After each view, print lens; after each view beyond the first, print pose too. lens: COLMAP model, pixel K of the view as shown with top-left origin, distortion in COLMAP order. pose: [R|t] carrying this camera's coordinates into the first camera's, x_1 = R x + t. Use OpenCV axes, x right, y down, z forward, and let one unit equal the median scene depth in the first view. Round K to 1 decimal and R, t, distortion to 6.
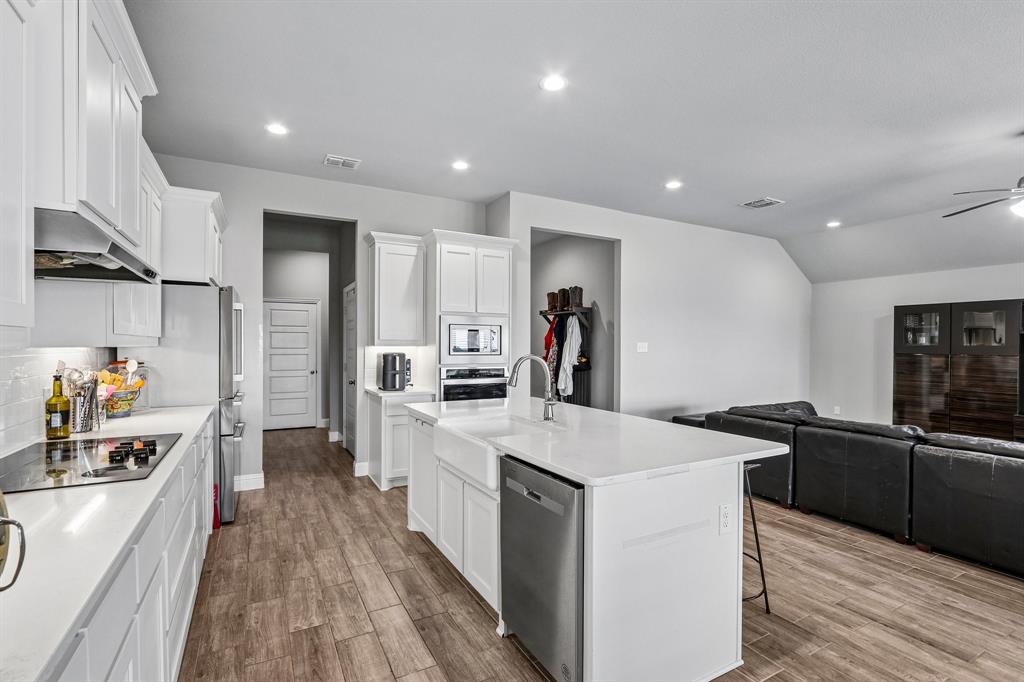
lens RADIAL K [[474.3, 0, 516.4], [0, 474.3, 352.1], [0, 0, 1]] dist [-0.015497, 0.004232]
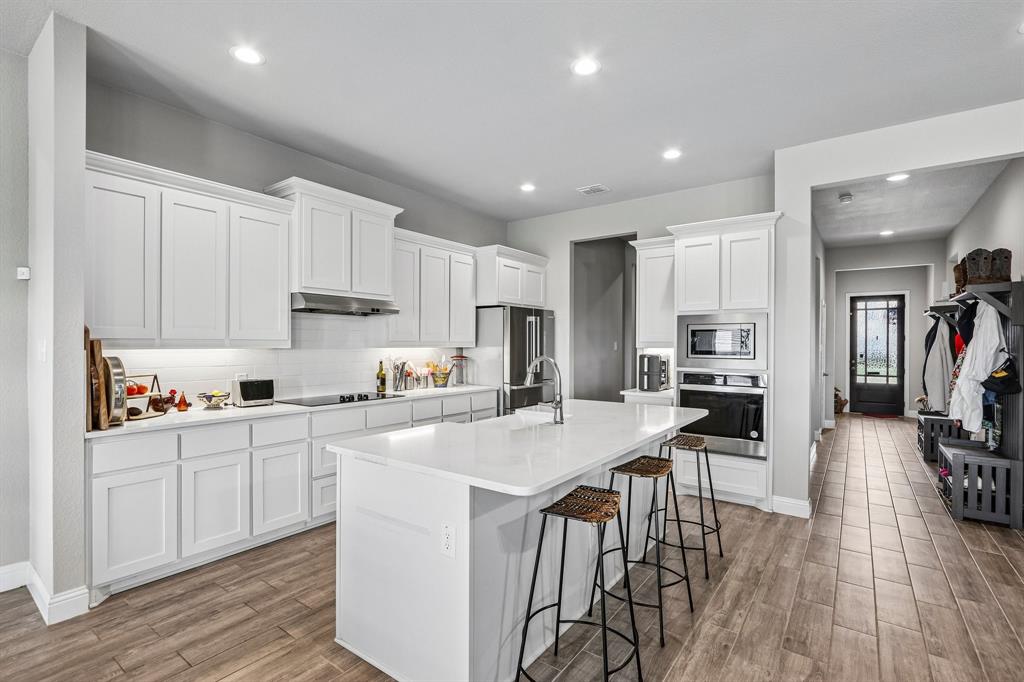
lens RADIAL K [[474.3, 0, 514.3], [0, 474.3, 345.6], [0, 0, 1]] dist [-0.015497, 0.004232]
pose [[0.421564, -0.000531, -0.906798, 0.549626], [-0.015205, 0.999855, -0.007655, -0.005388], [0.906671, 0.017015, 0.421495, 0.305423]]
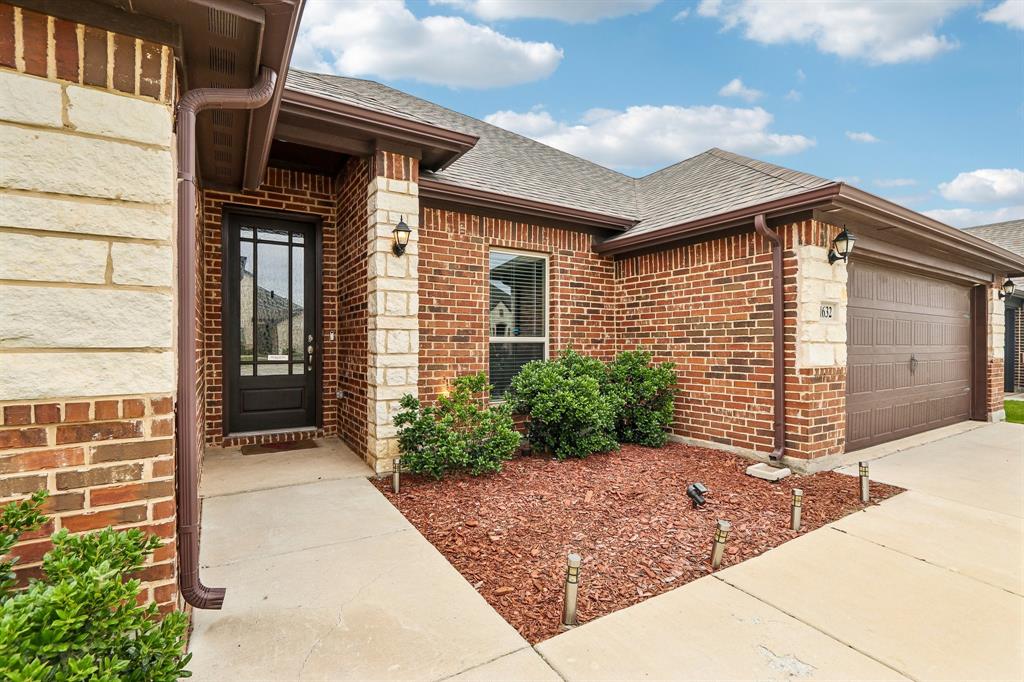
lens RADIAL K [[474.3, 0, 515.8], [0, 474.3, 342.7], [0, 0, 1]] dist [-0.015497, 0.004232]
pose [[0.998424, -0.005587, 0.055837, -0.098128], [0.006205, 0.999921, -0.010903, 0.053719], [-0.055772, 0.011232, 0.998380, 1.383840]]
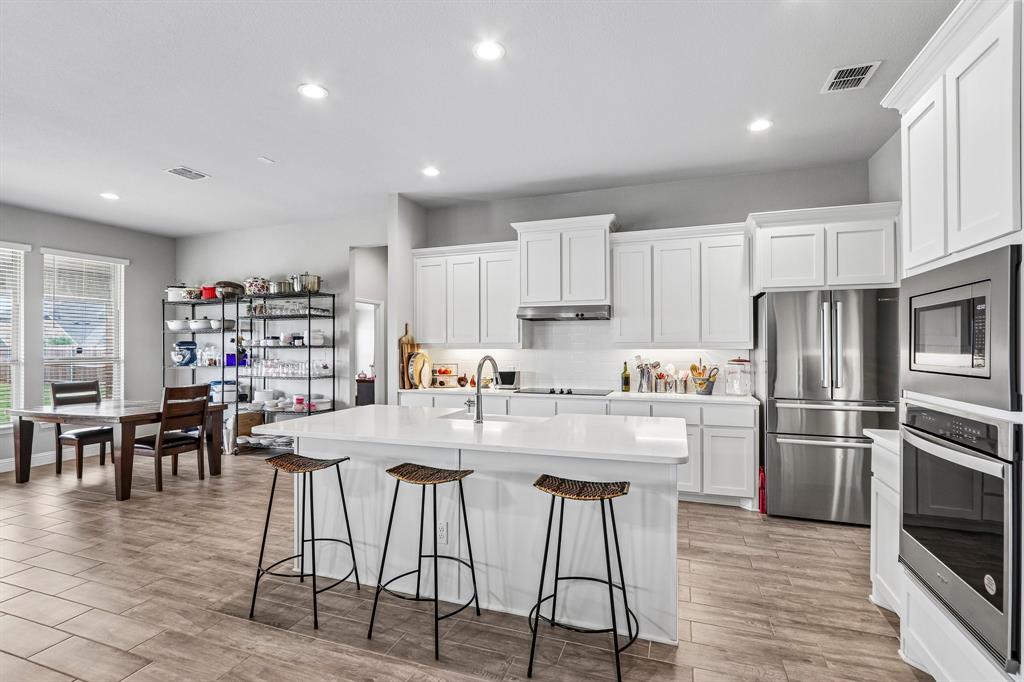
lens RADIAL K [[474.3, 0, 516.5], [0, 474.3, 344.8], [0, 0, 1]] dist [-0.015497, 0.004232]
pose [[-0.746980, -0.004653, -0.664830, 0.398787], [-0.009279, 0.999951, 0.003426, -0.013887], [0.664781, 0.008728, -0.746987, 1.078130]]
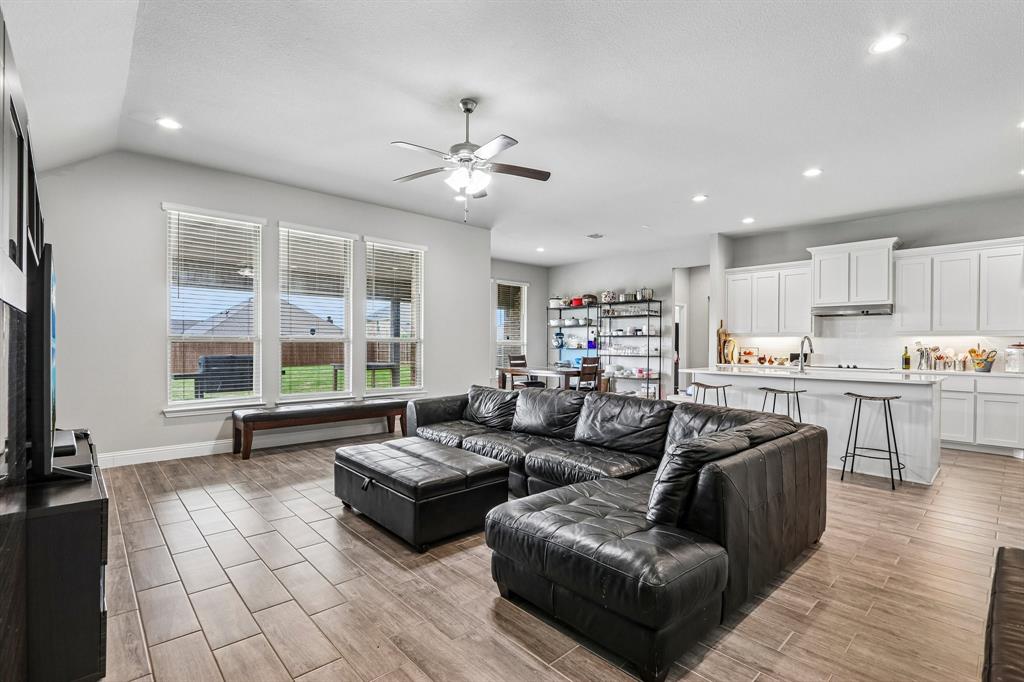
lens RADIAL K [[474.3, 0, 515.8], [0, 474.3, 345.7], [0, 0, 1]] dist [-0.015497, 0.004232]
pose [[-0.970471, -0.011159, -0.240961, 0.942215], [-0.015506, 0.999749, 0.016153, 0.016937], [0.240720, 0.019412, -0.970400, 1.500515]]
